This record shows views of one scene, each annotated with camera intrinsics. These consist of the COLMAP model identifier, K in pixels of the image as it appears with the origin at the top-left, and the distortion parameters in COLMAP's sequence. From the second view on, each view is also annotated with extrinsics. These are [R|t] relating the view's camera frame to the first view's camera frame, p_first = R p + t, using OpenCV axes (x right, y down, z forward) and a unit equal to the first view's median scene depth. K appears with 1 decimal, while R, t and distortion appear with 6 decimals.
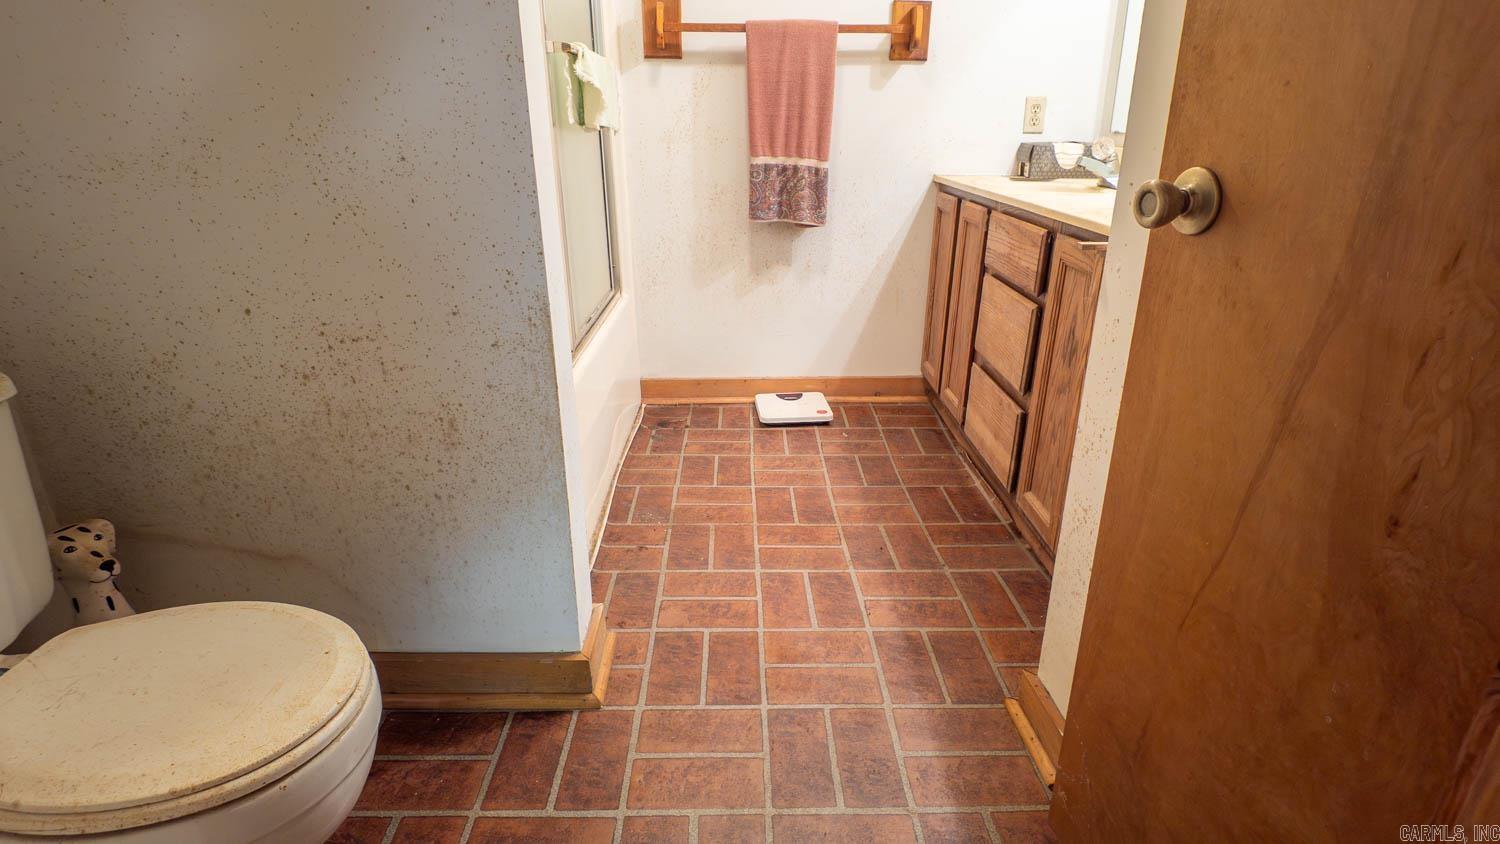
lens RADIAL K [[768.2, 0, 757.2], [0, 768.2, 438.9], [0, 0, 1]] dist [0.011867, -0.019244]
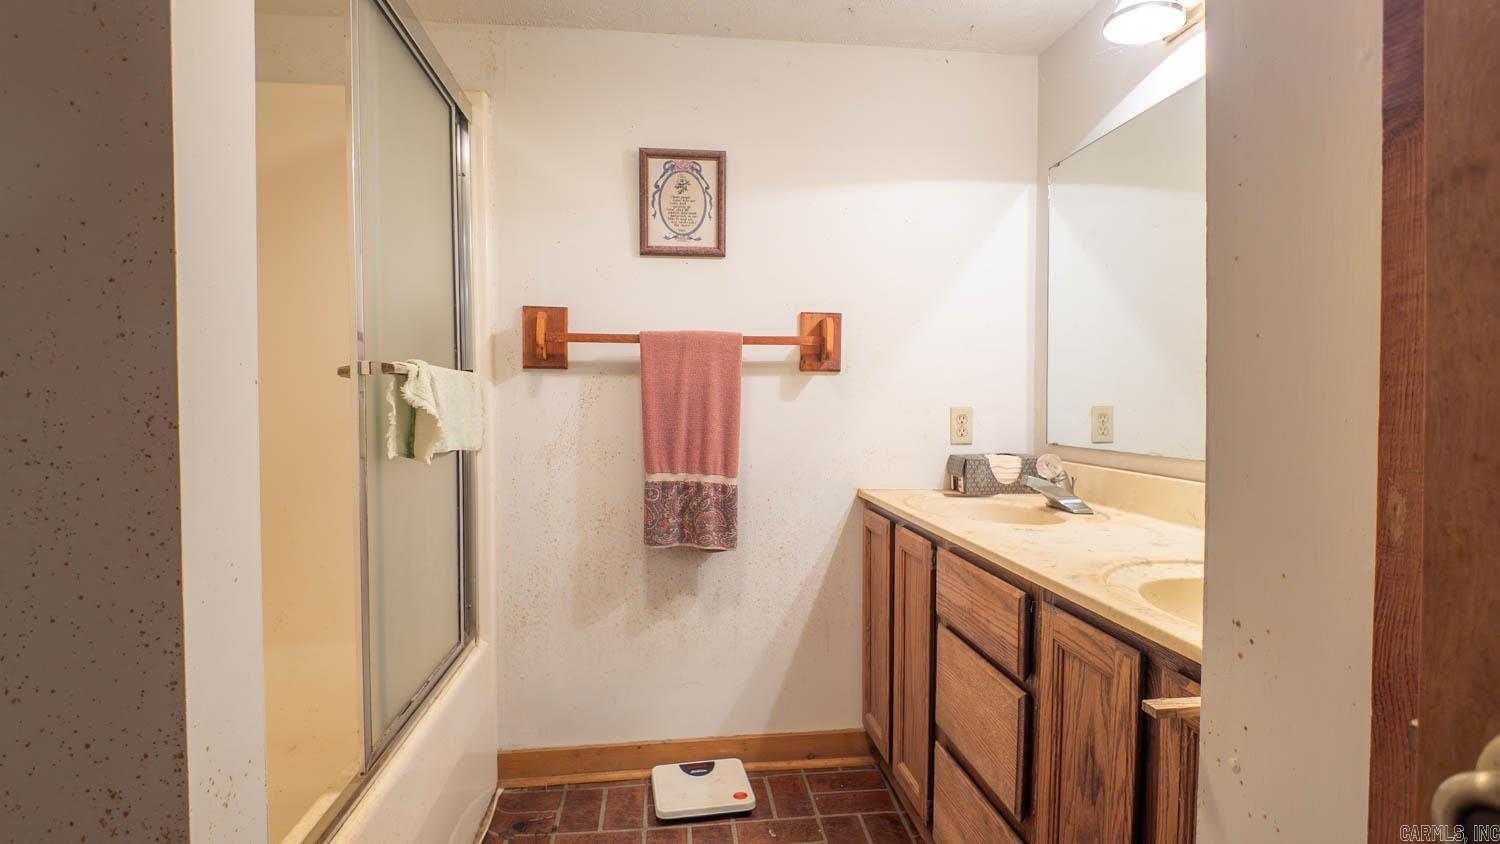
lens RADIAL K [[768.2, 0, 765.0], [0, 768.2, 428.7], [0, 0, 1]] dist [0.011867, -0.019244]
pose [[0.993561, -0.005885, 0.113144, 0.026962], [0.044774, 0.937753, -0.344404, -0.115941], [-0.104075, 0.347252, 0.931979, 0.179240]]
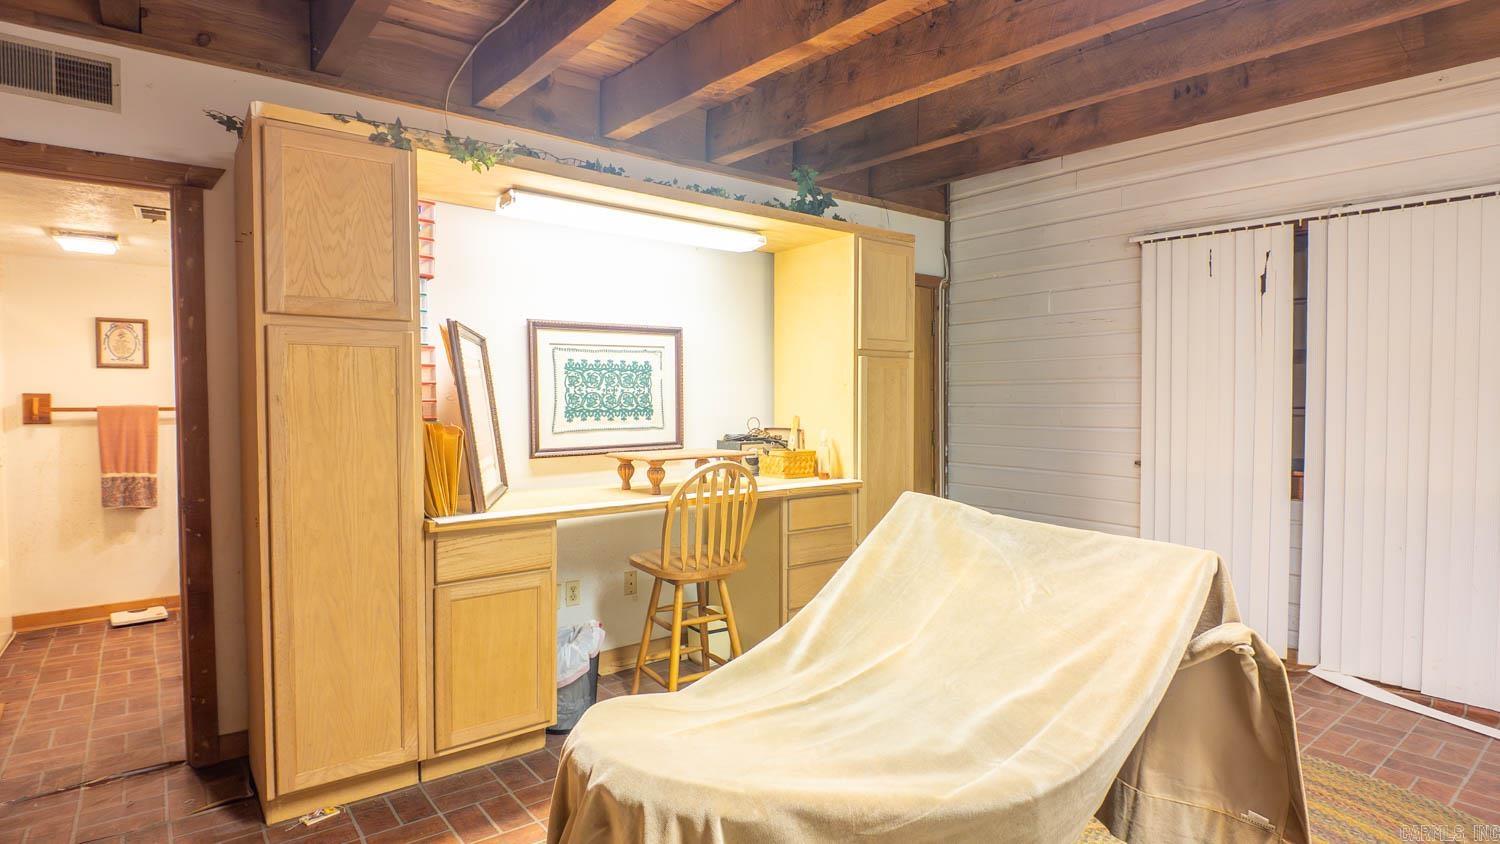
lens RADIAL K [[768.2, 0, 787.0], [0, 768.2, 419.9], [0, 0, 1]] dist [0.011867, -0.019244]
pose [[0.781183, -0.021985, 0.623914, 0.128419], [0.241257, 0.932372, -0.269215, 0.381176], [-0.575802, 0.360830, 0.733658, -1.272240]]
